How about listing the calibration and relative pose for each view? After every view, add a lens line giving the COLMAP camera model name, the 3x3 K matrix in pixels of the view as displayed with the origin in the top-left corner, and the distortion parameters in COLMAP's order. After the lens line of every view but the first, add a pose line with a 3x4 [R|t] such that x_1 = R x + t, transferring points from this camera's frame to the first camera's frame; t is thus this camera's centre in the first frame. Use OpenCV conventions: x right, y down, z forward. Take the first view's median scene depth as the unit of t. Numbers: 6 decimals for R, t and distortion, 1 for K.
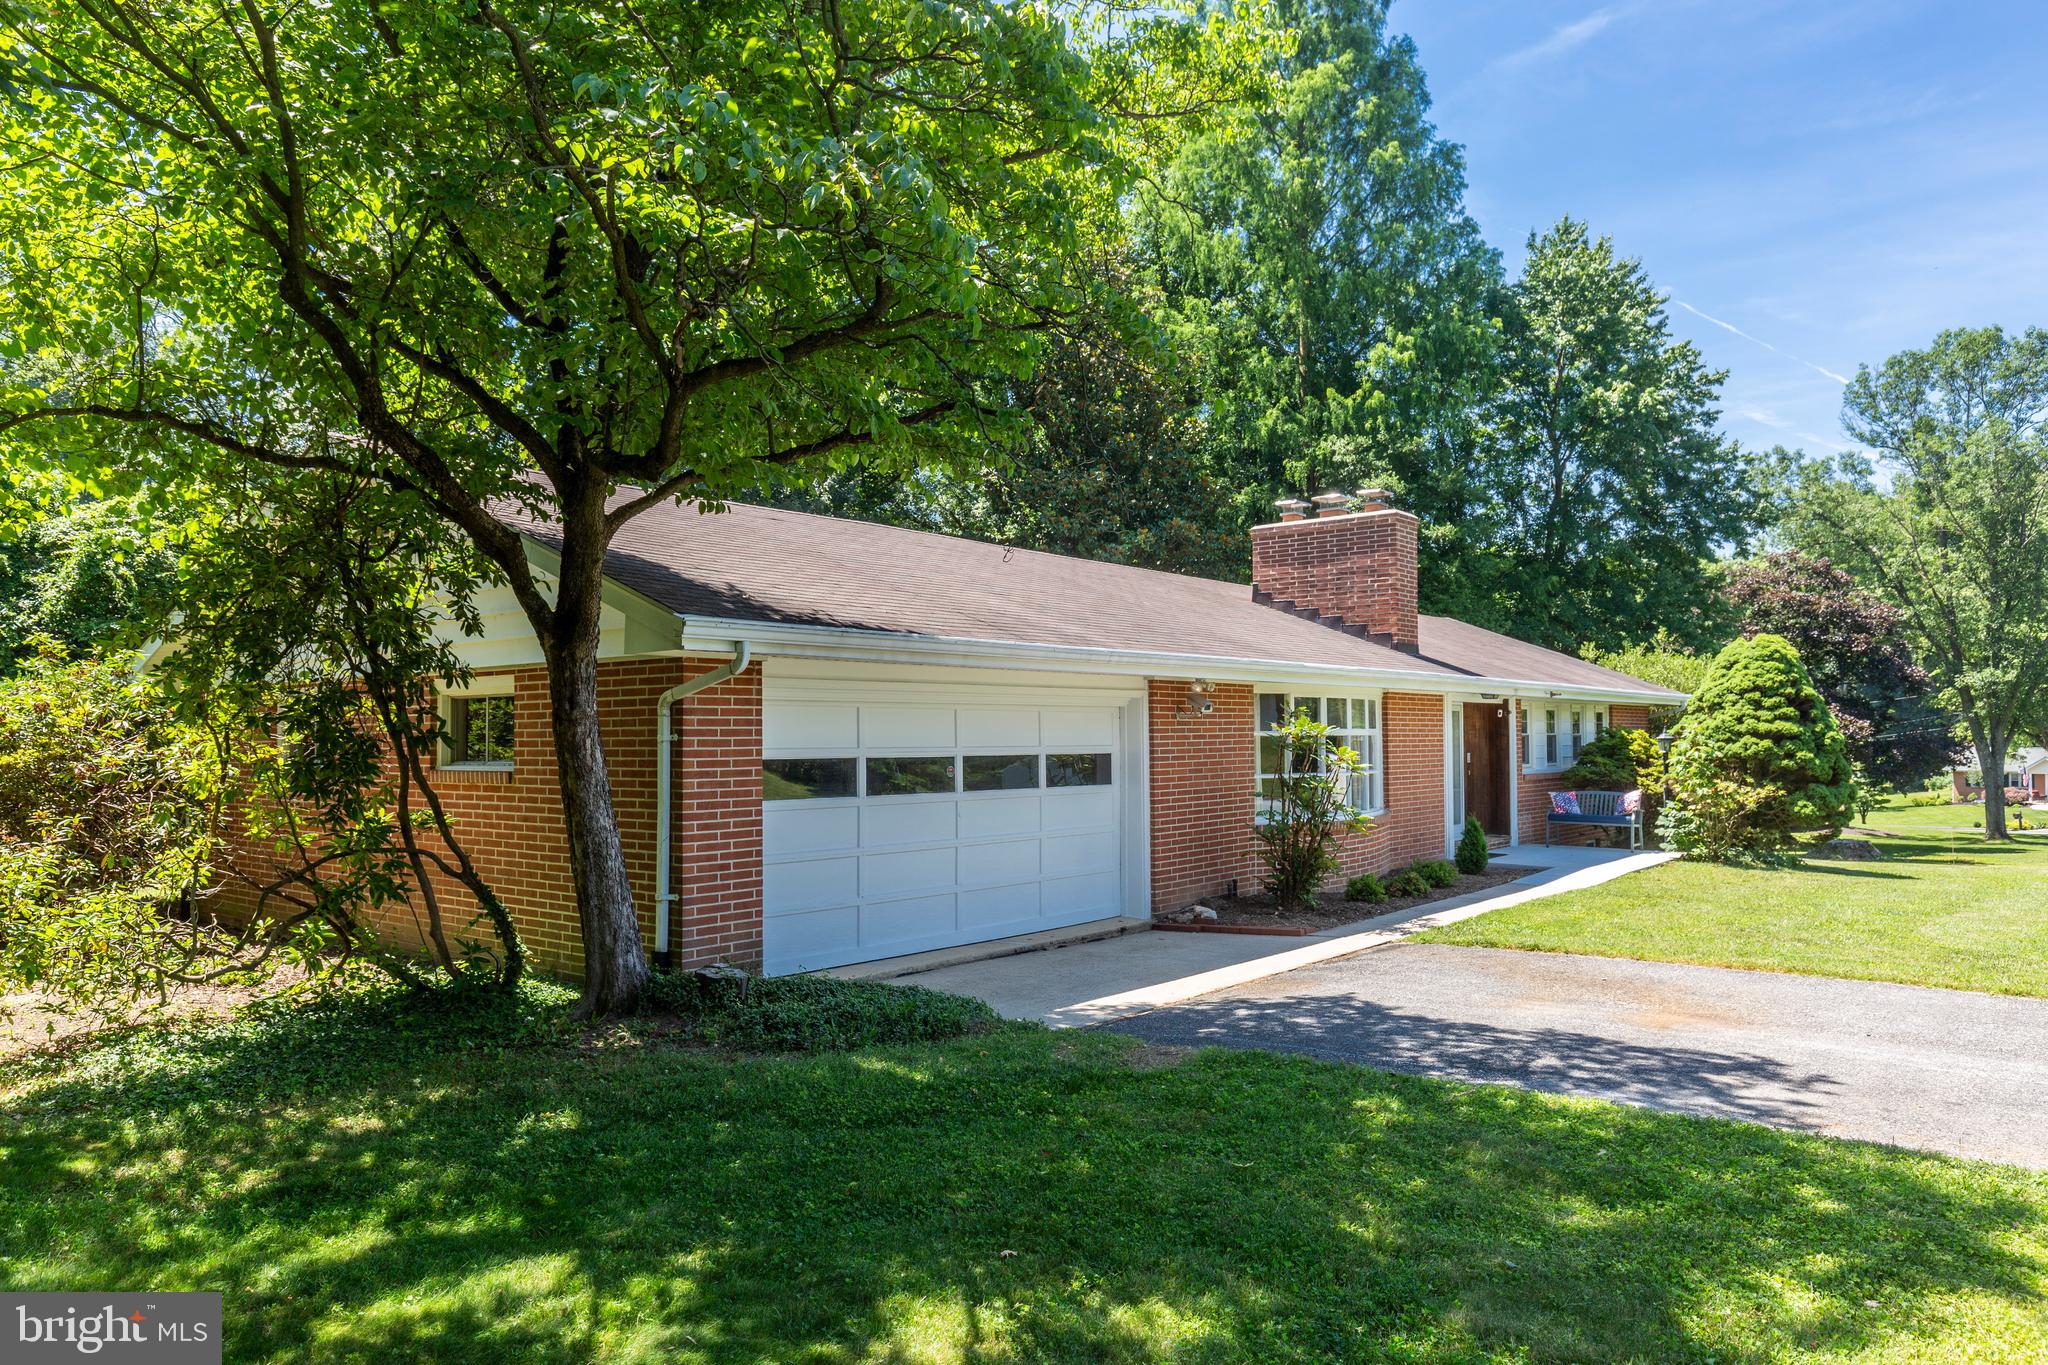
lens RADIAL K [[1424.6, 0, 1008.0], [0, 1424.6, 683.1], [0, 0, 1]] dist [-0.010091, 0.003936]
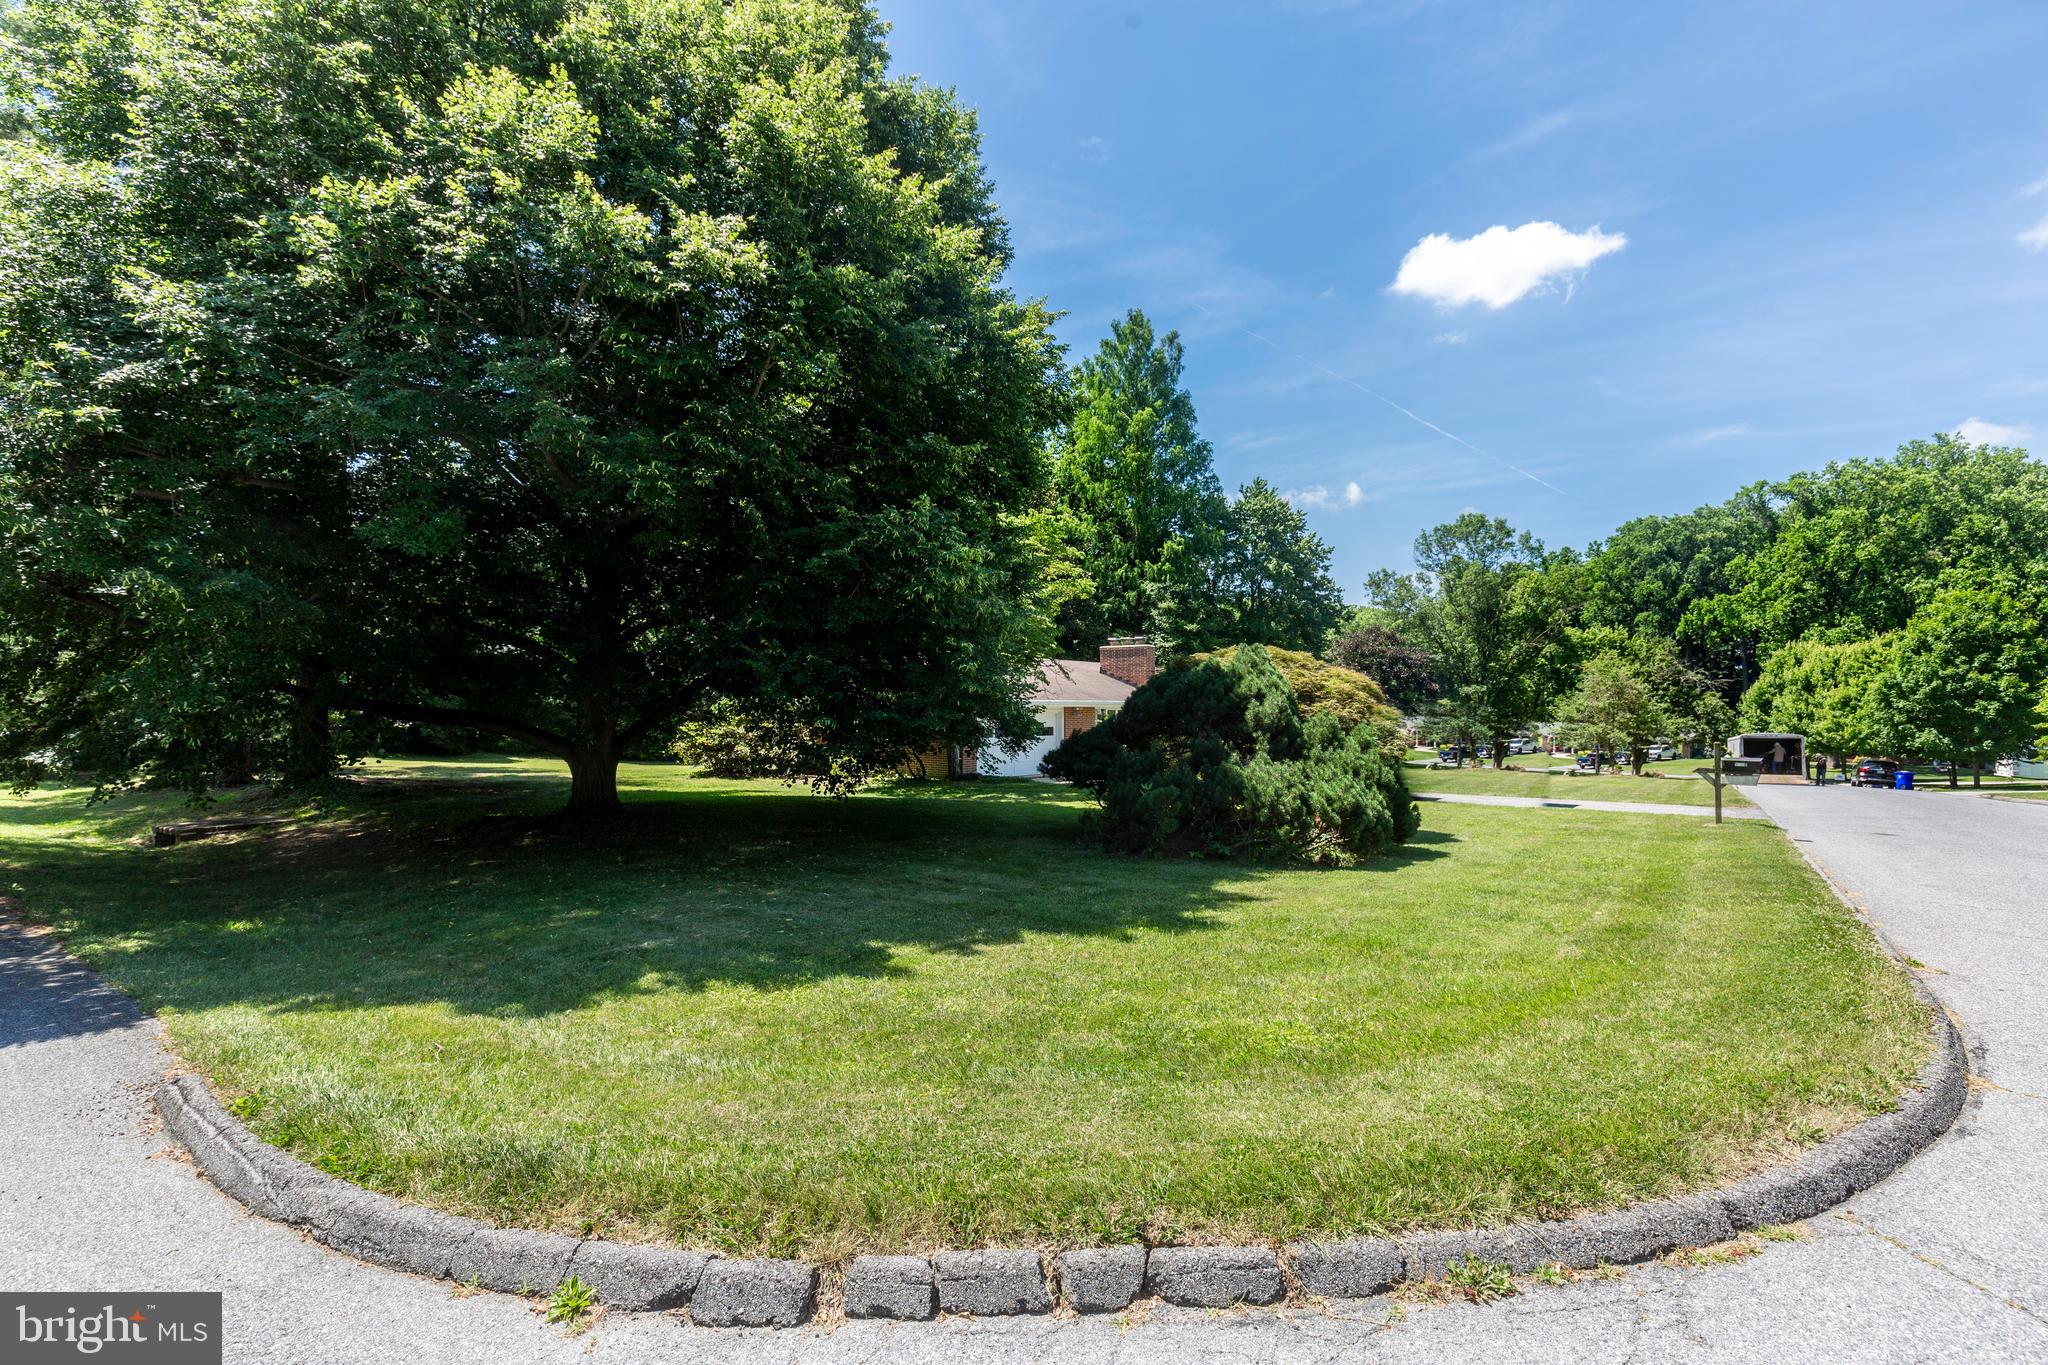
lens RADIAL K [[965.4, 0, 1026.6], [0, 965.4, 685.6], [0, 0, 1]] dist [0.004356, -0.000896]
pose [[0.998028, 0.009204, 0.062091, -0.269934], [-0.009921, 0.999888, 0.011242, -0.130151], [-0.061981, -0.011836, 0.998007, -2.547009]]
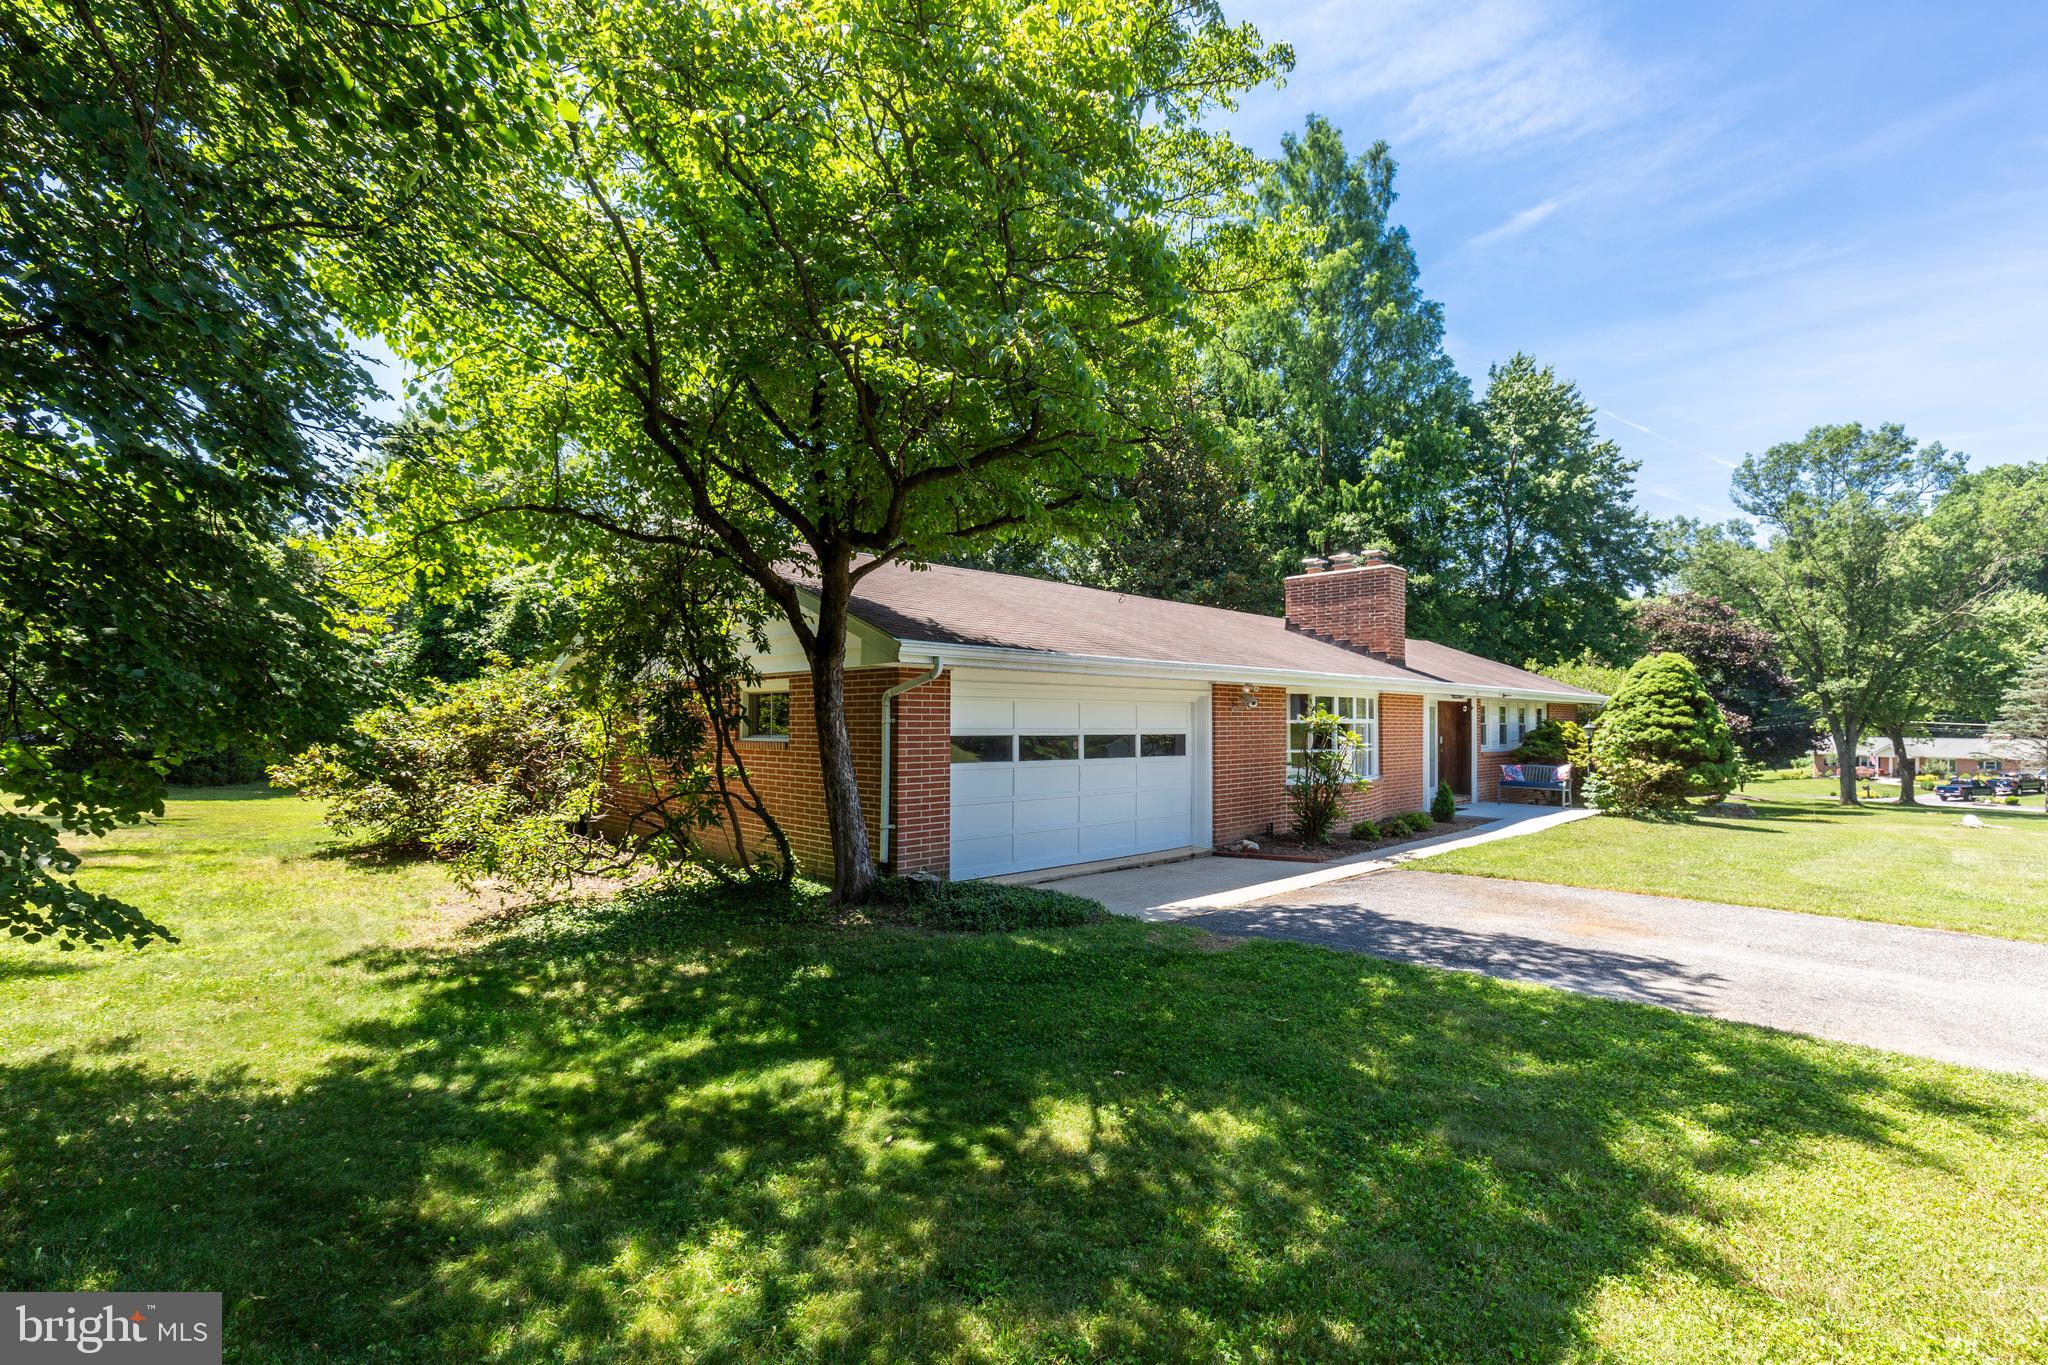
lens RADIAL K [[965.4, 0, 1007.3], [0, 965.4, 699.8], [0, 0, 1]] dist [0.004356, -0.000896]
pose [[0.994142, 0.006680, -0.107878, -0.004721], [-0.005053, 0.999869, 0.015354, -0.000023], [0.107966, -0.014719, 0.994046, -0.000432]]
